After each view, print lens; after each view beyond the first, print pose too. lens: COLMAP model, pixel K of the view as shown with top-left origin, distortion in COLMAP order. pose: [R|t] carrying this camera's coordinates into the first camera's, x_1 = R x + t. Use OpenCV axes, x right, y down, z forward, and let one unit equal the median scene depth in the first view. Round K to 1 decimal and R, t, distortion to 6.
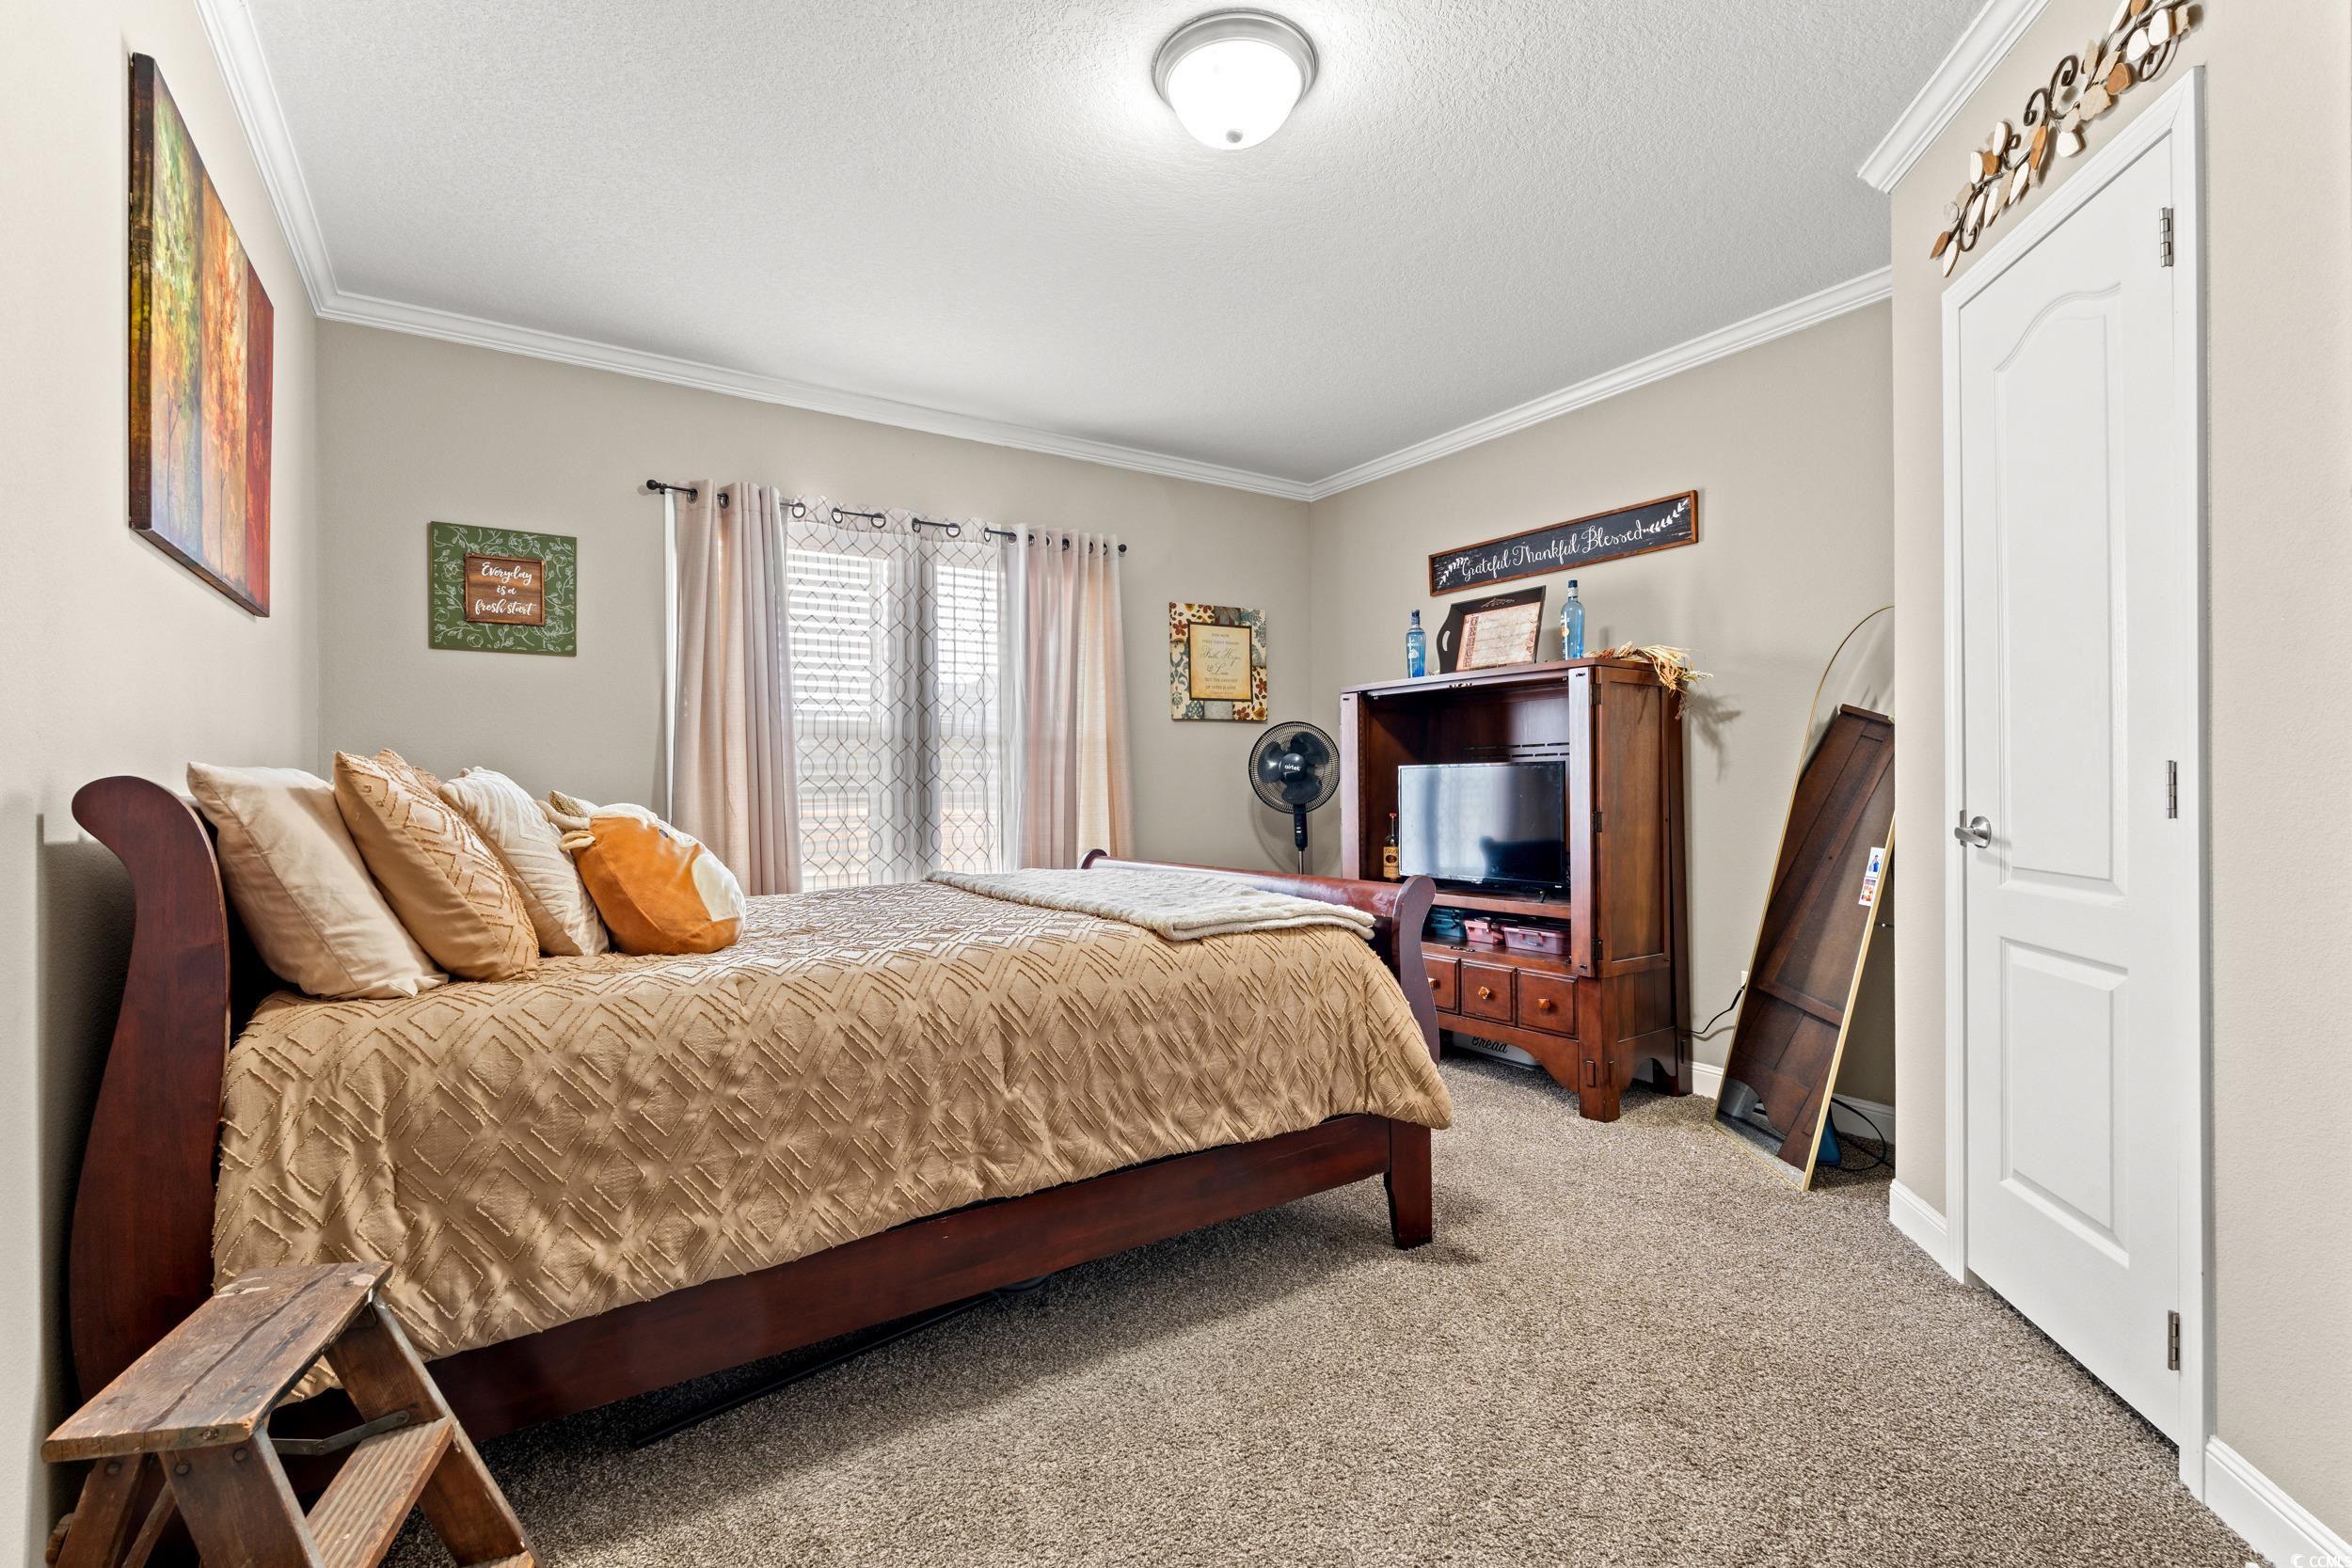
lens RADIAL K [[1040.6, 0, 1172.2], [0, 1040.6, 790.8], [0, 0, 1]] dist [0.001369, 0.000185]
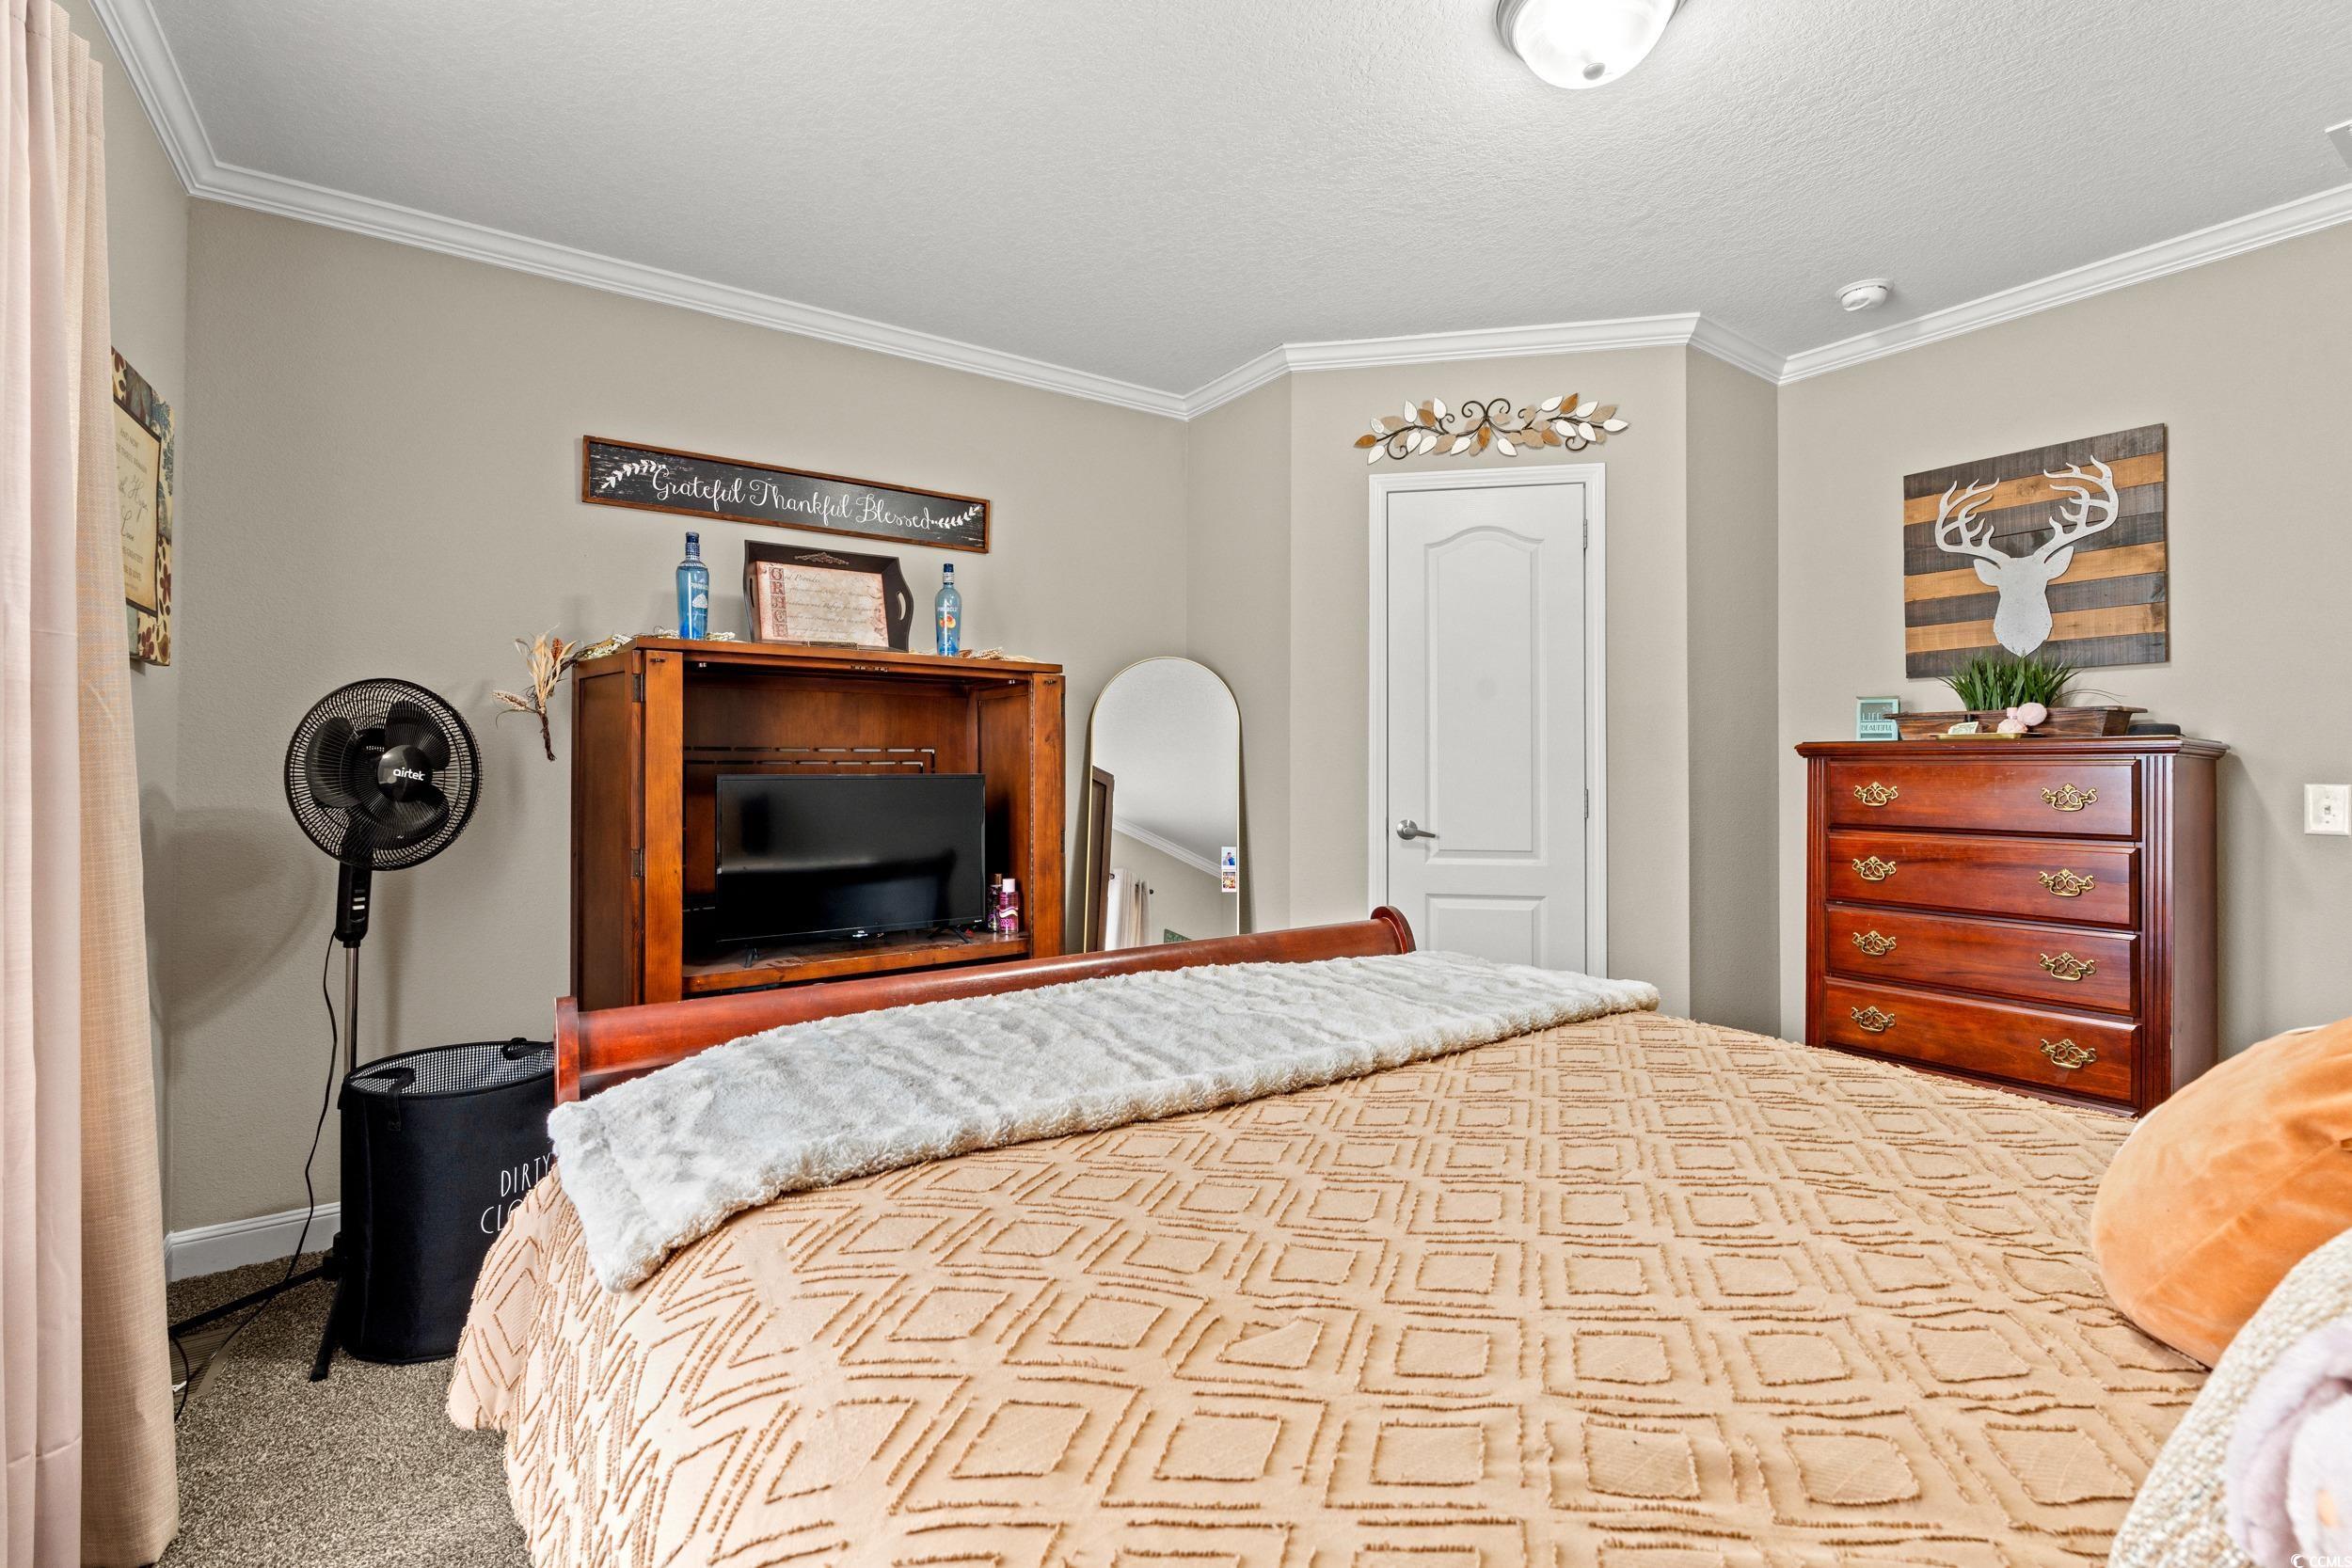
lens RADIAL K [[1040.6, 0, 1169.4], [0, 1040.6, 767.3], [0, 0, 1]] dist [0.001369, 0.000185]
pose [[-0.006789, 0.009338, 0.999933, -0.438248], [0.002657, 0.999953, -0.009320, -0.022433], [-0.999973, 0.002594, -0.006814, 0.751383]]
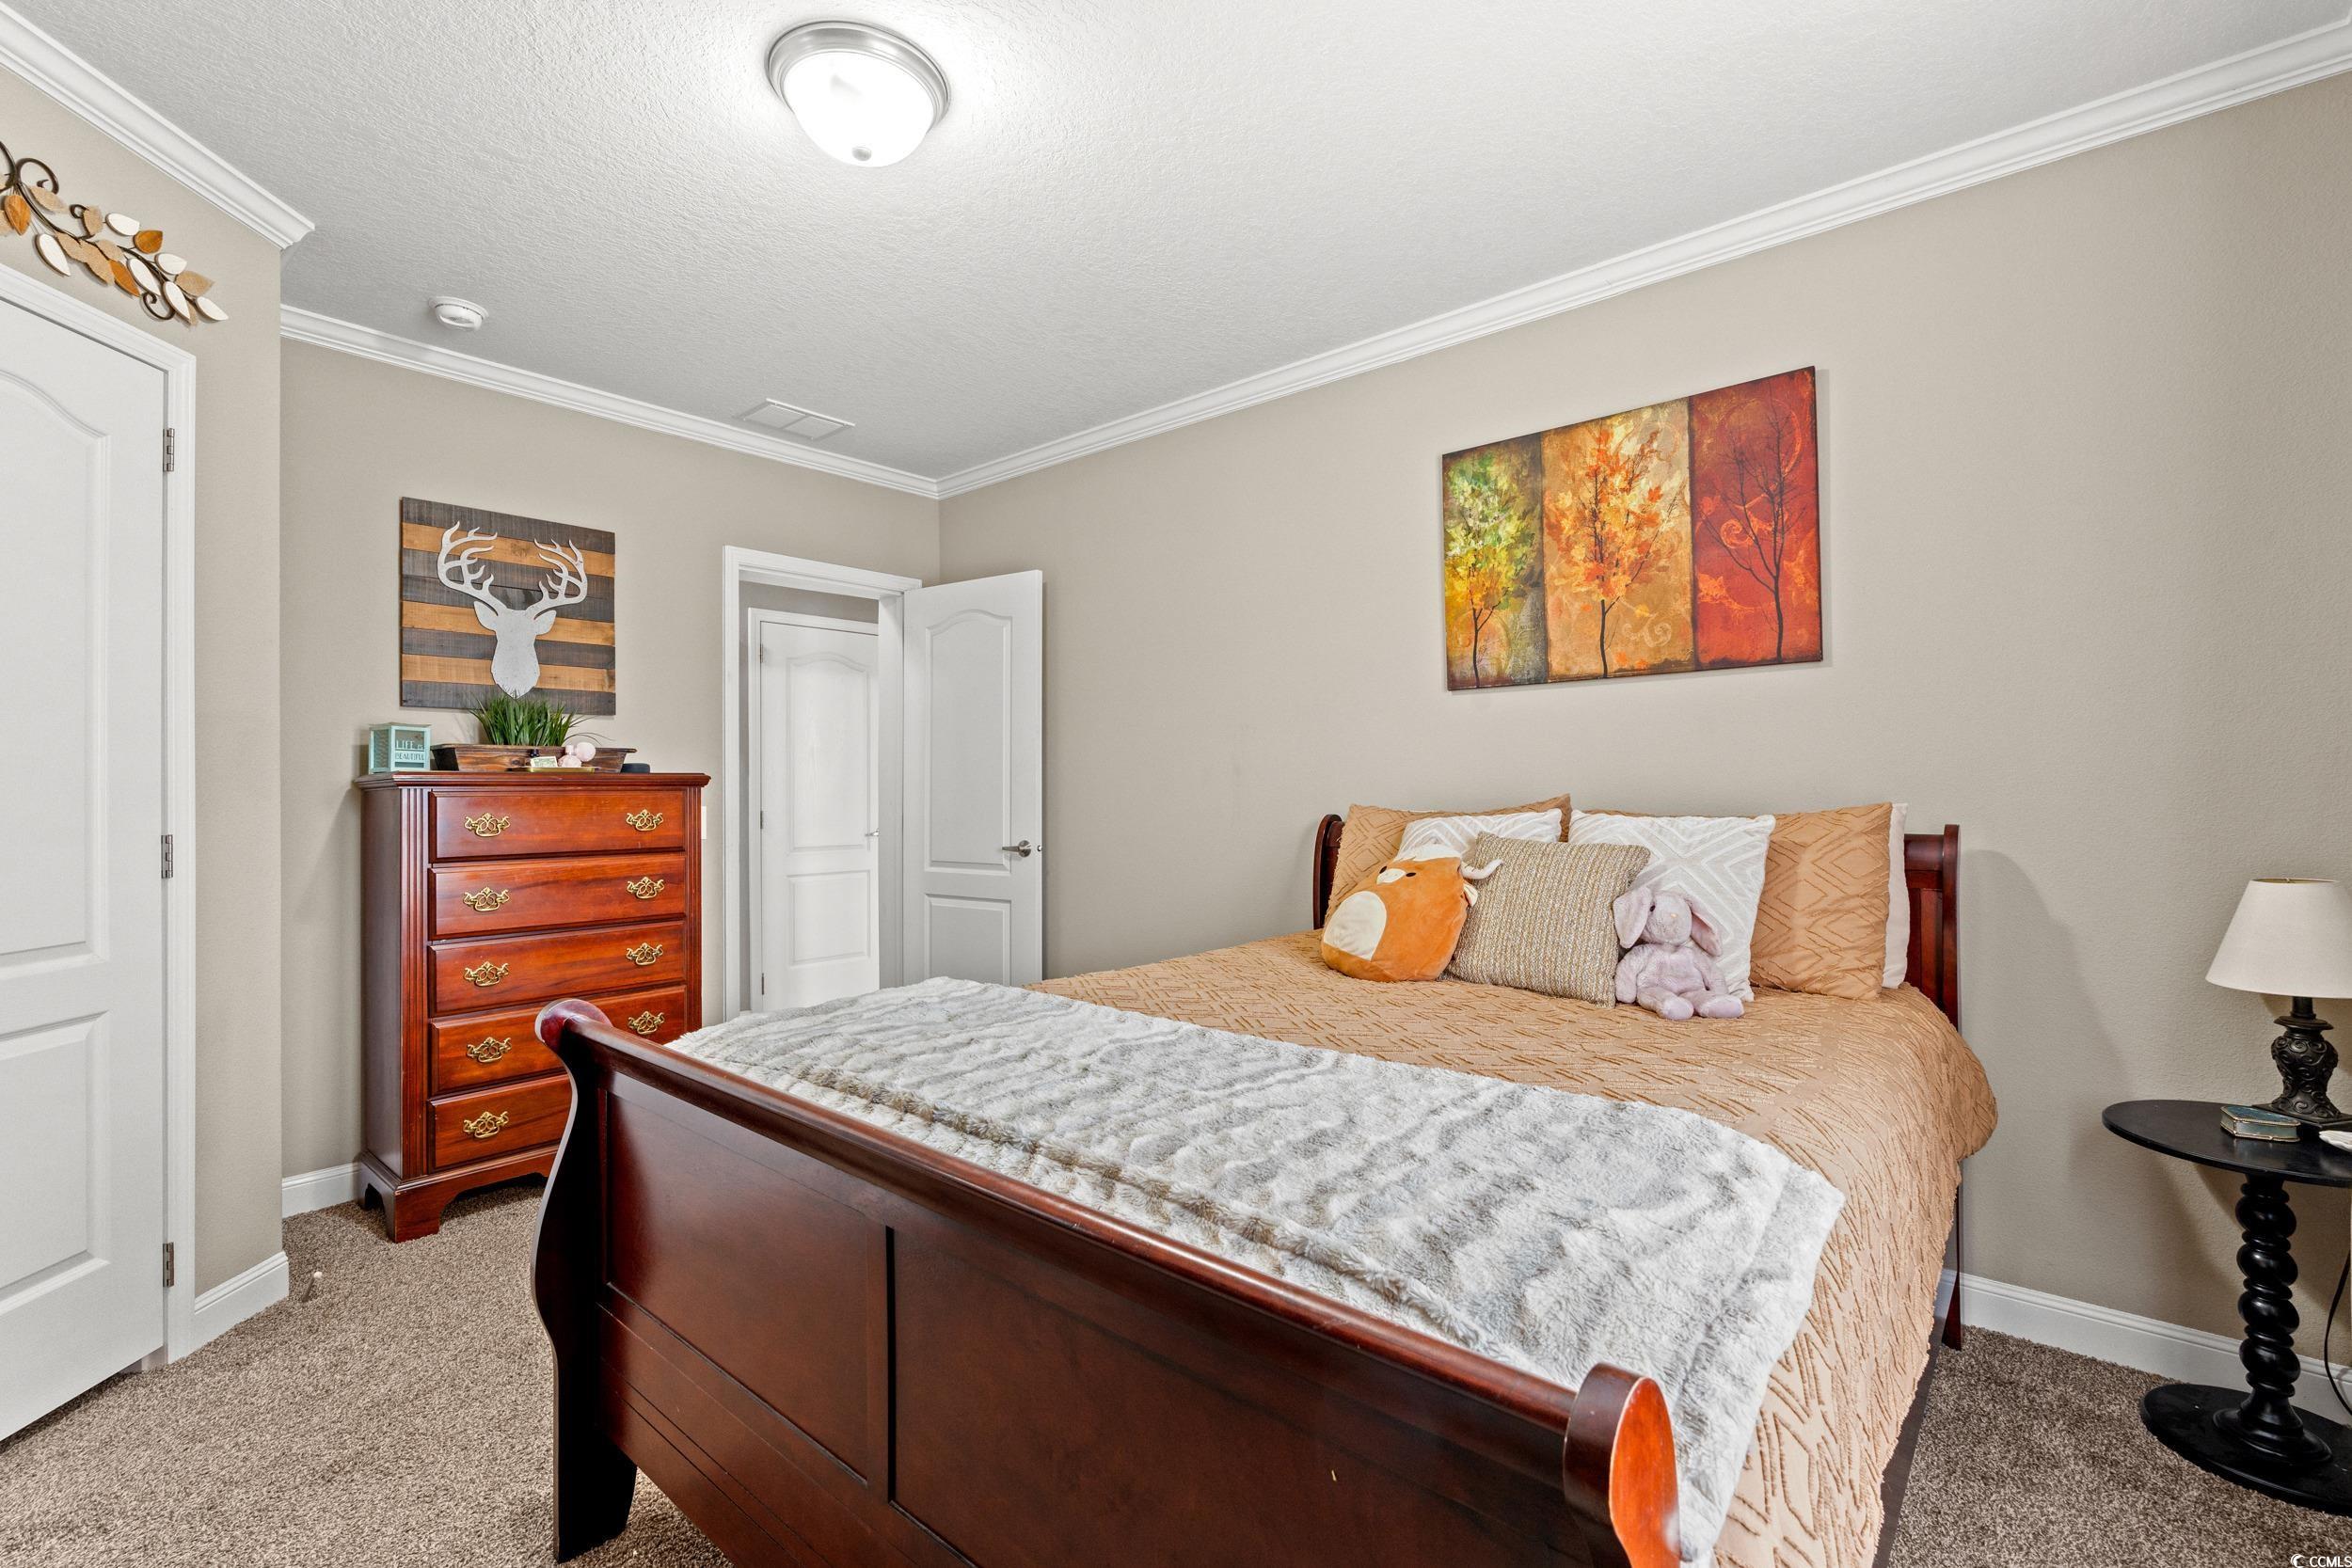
lens RADIAL K [[1040.6, 0, 1173.6], [0, 1040.6, 784.1], [0, 0, 1]] dist [0.001369, 0.000185]
pose [[-0.964239, 0.016873, -0.264497, 0.025694], [0.017873, 0.999839, -0.001376, -0.028112], [0.264431, -0.006054, -0.964385, 1.085300]]
